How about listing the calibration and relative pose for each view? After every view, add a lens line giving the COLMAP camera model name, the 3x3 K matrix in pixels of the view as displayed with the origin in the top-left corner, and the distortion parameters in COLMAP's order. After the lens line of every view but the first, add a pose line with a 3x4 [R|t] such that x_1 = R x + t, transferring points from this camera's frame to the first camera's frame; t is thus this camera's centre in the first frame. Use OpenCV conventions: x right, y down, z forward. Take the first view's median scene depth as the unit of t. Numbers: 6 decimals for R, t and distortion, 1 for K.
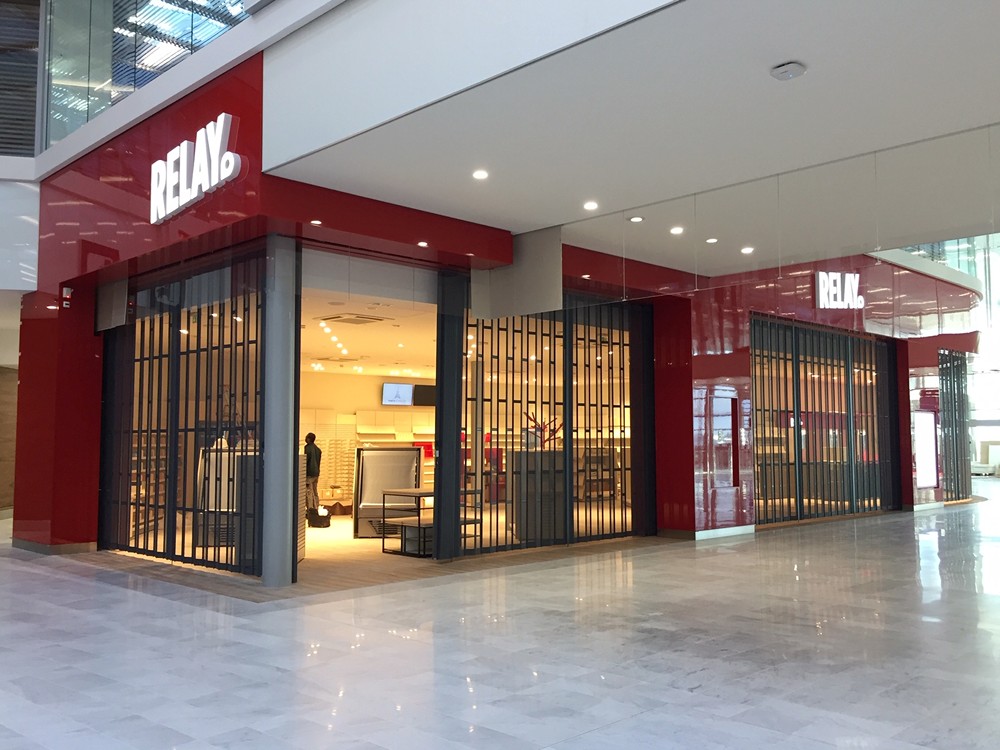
lens RADIAL K [[898.1, 0, 507.7], [0, 898.1, 371.5], [0, 0, 1]] dist [0.044649, -0.014178]
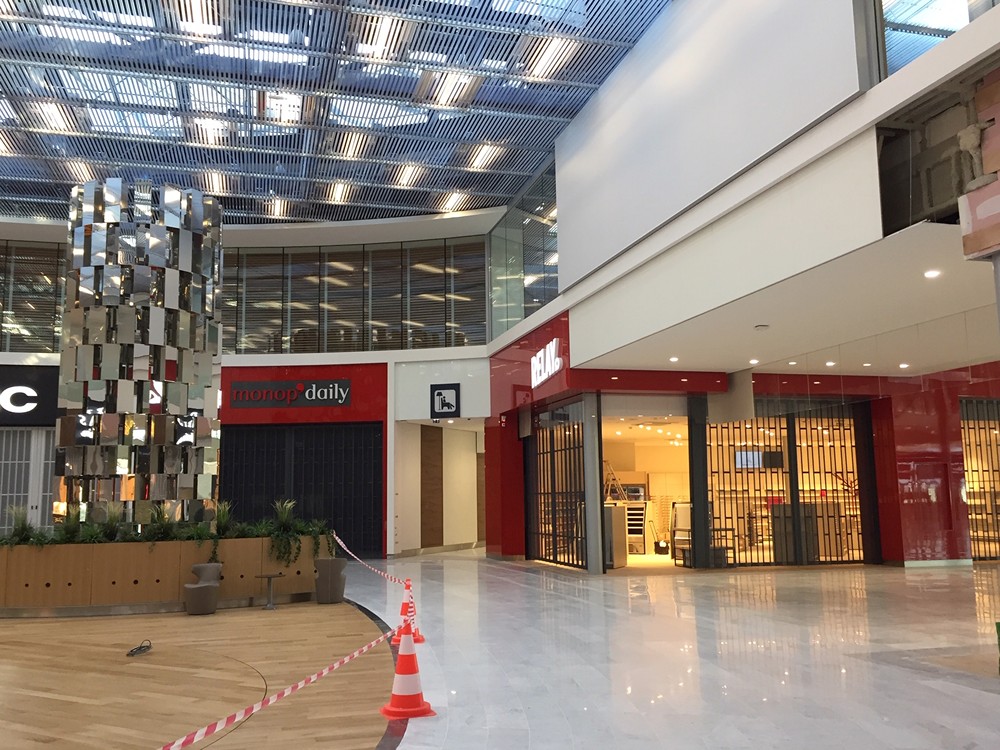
lens RADIAL K [[898.1, 0, 497.3], [0, 898.1, 376.8], [0, 0, 1]] dist [0.044649, -0.014178]
pose [[0.865552, -0.077775, -0.494743, 0.434548], [0.053627, 0.996581, -0.062846, -0.060336], [0.497940, 0.027865, 0.866764, -0.622915]]
